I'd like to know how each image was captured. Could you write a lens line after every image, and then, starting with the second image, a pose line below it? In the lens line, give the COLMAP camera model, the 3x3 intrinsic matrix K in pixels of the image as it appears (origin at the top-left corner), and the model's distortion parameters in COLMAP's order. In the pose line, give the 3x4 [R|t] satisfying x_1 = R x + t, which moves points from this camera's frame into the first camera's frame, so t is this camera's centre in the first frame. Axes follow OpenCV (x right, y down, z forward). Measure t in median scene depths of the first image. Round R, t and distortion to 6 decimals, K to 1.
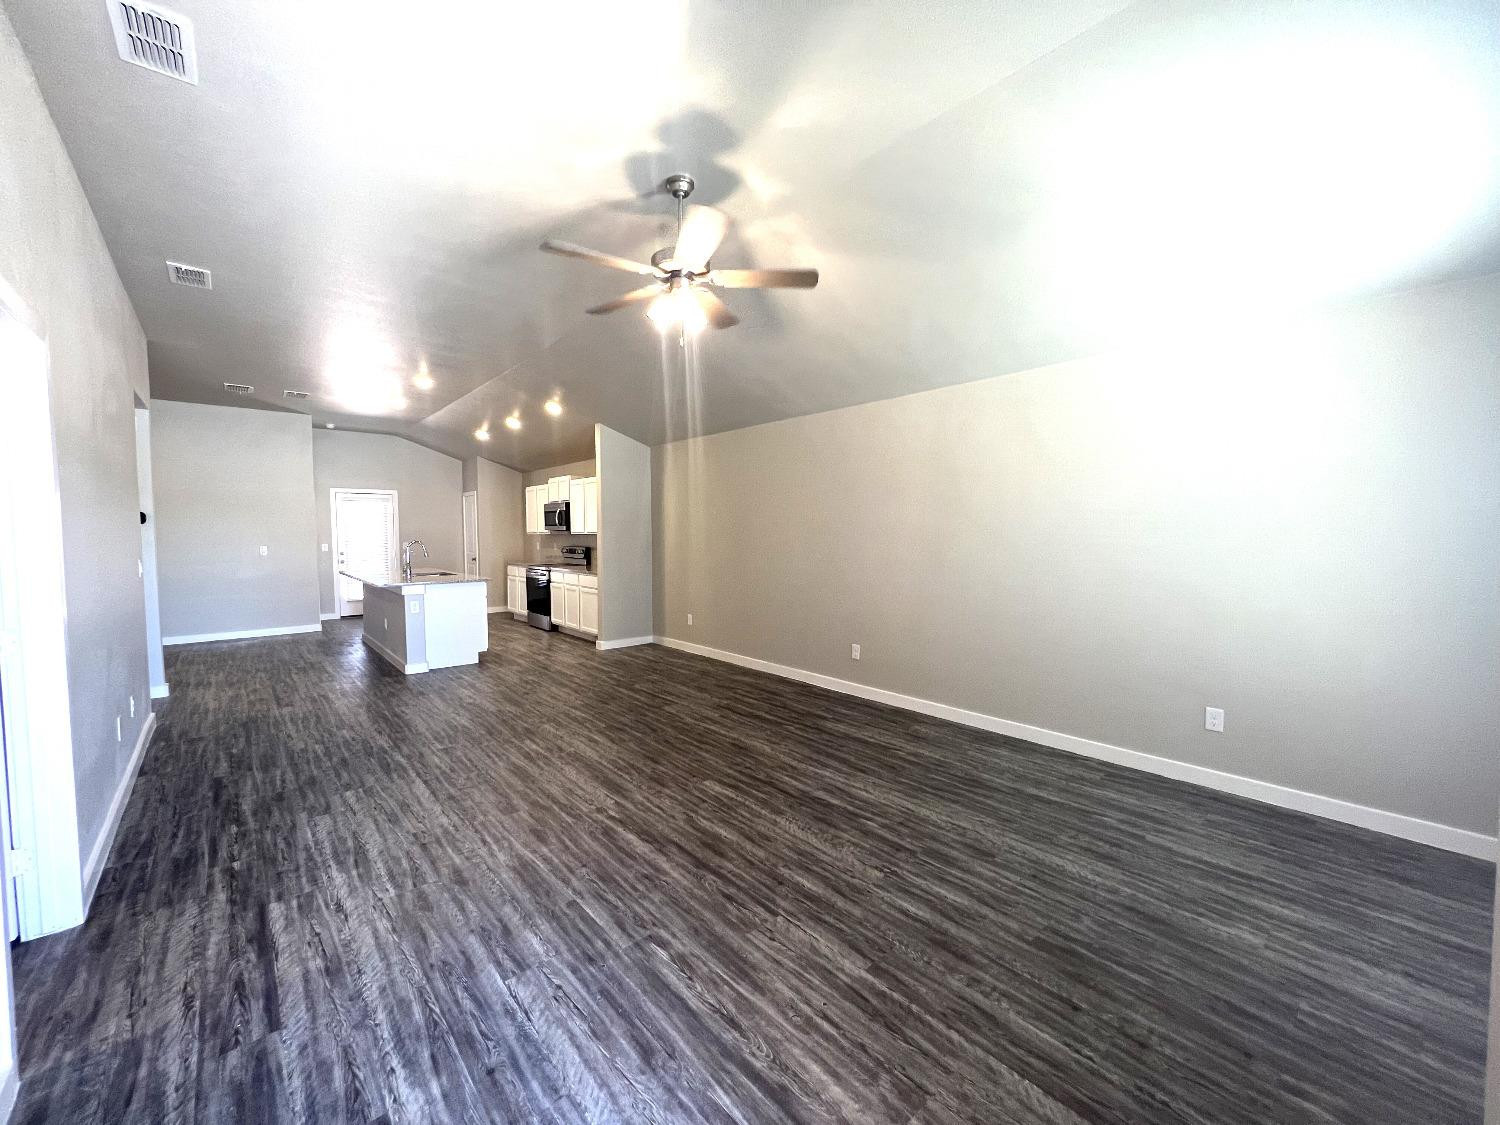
lens RADIAL K [[597.6, 0, 747.2], [0, 597.6, 557.8], [0, 0, 1]] dist [-0.001592, 0.000188]
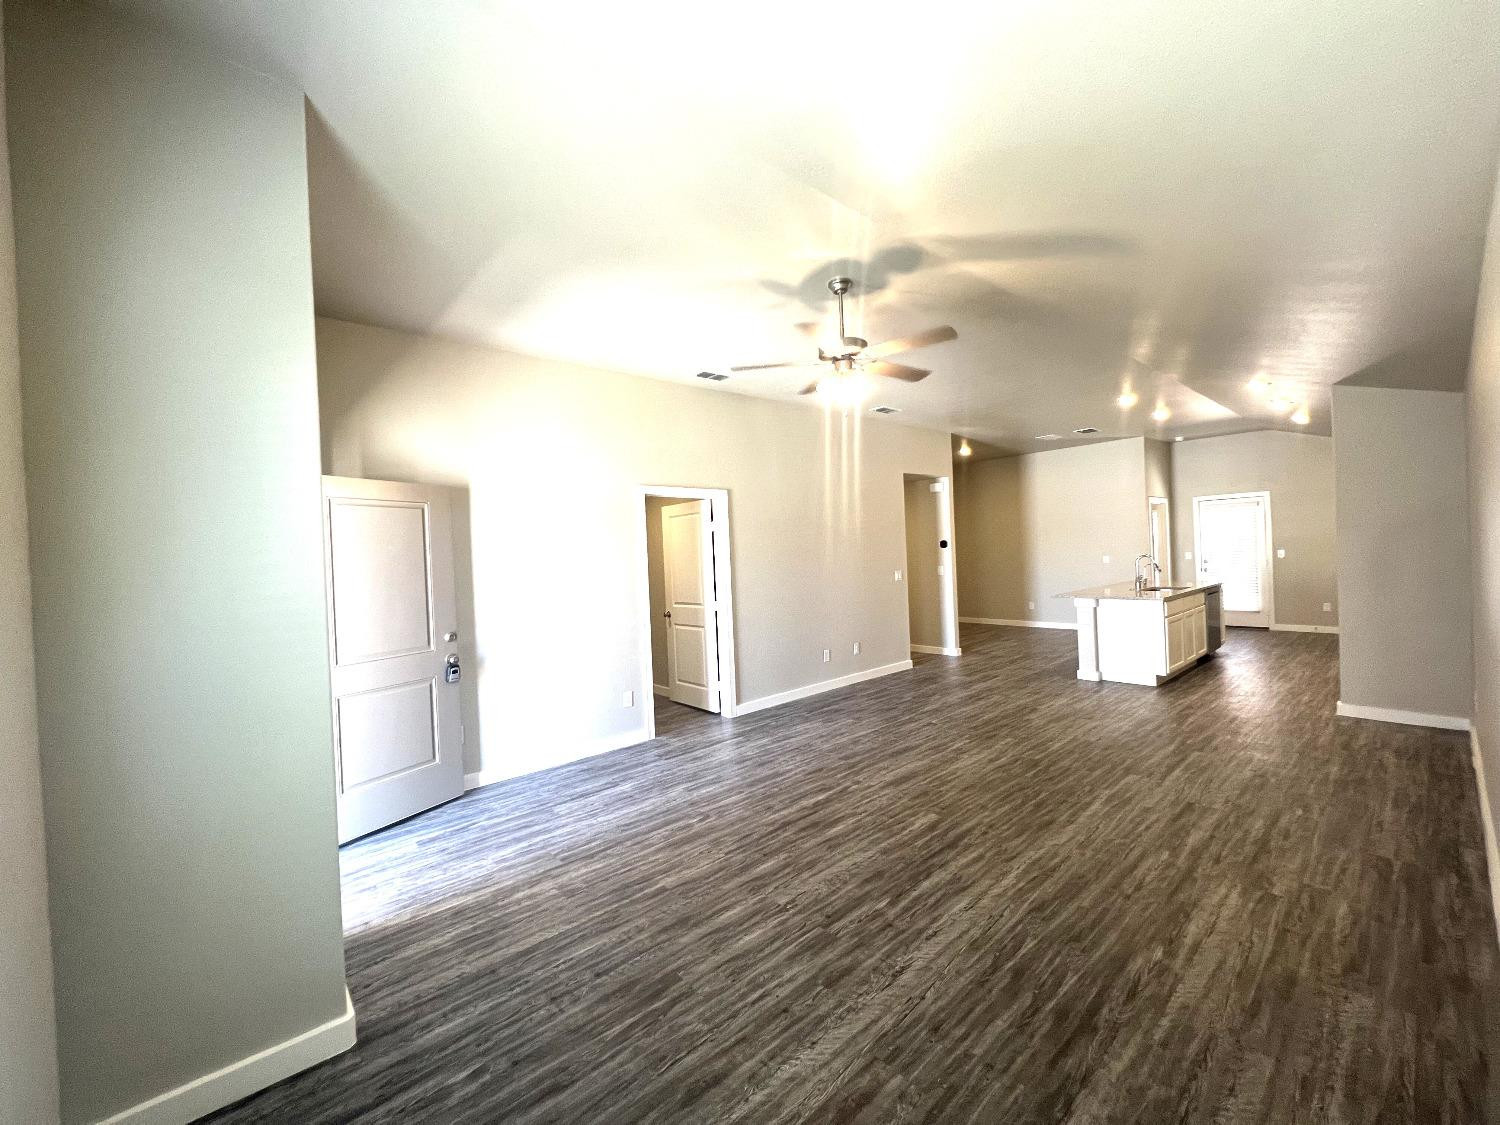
lens RADIAL K [[597.6, 0, 747.2], [0, 597.6, 557.8], [0, 0, 1]] dist [-0.001592, 0.000188]
pose [[0.001424, 0.012258, -0.999924, 1.122684], [-0.002902, 0.999921, 0.012254, -0.084268], [0.999995, 0.002885, 0.001460, 0.820683]]
